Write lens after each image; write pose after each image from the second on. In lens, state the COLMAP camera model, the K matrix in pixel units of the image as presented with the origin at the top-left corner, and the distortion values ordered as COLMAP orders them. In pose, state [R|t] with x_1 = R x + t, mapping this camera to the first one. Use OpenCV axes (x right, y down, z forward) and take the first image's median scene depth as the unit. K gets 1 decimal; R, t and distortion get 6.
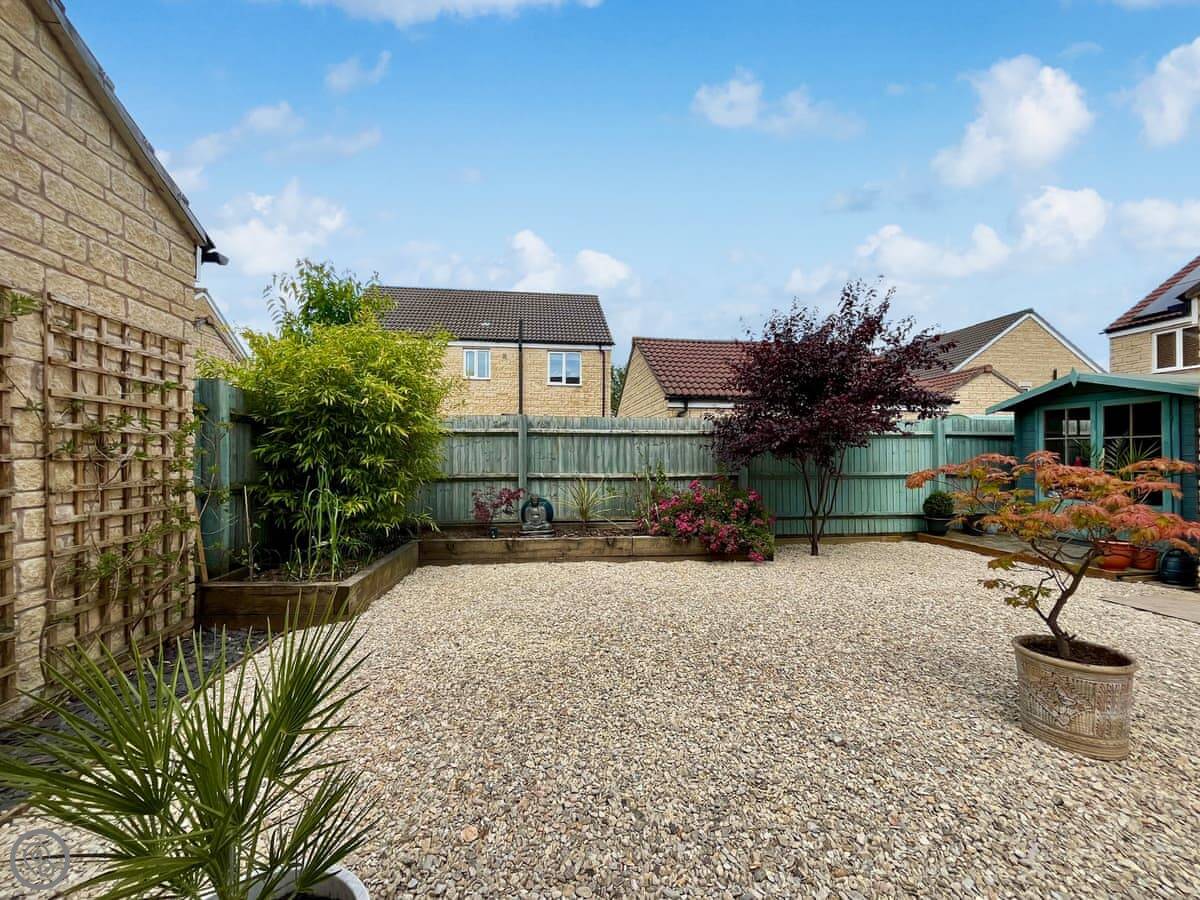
lens RADIAL K [[500.8, 0, 597.4], [0, 500.8, 460.9], [0, 0, 1]] dist [-0.000718, -0.000060]
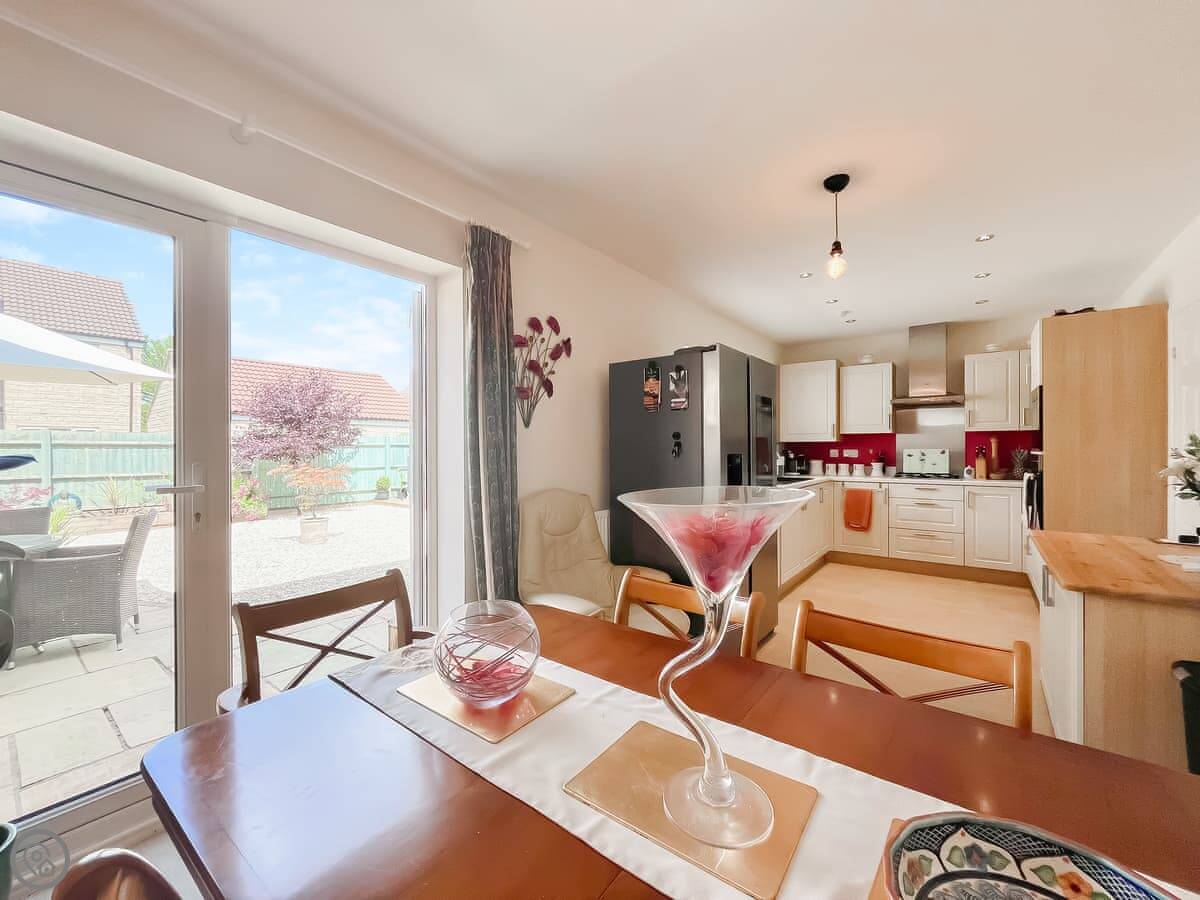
lens RADIAL K [[486.9, 0, 592.8], [0, 486.9, 445.7], [0, 0, 1]] dist [-0.001082, -0.000155]
pose [[0.715031, 0.002465, 0.699089, -0.017733], [0.006992, 0.999919, -0.010677, -0.028861], [-0.699058, 0.012523, 0.714955, -0.866417]]
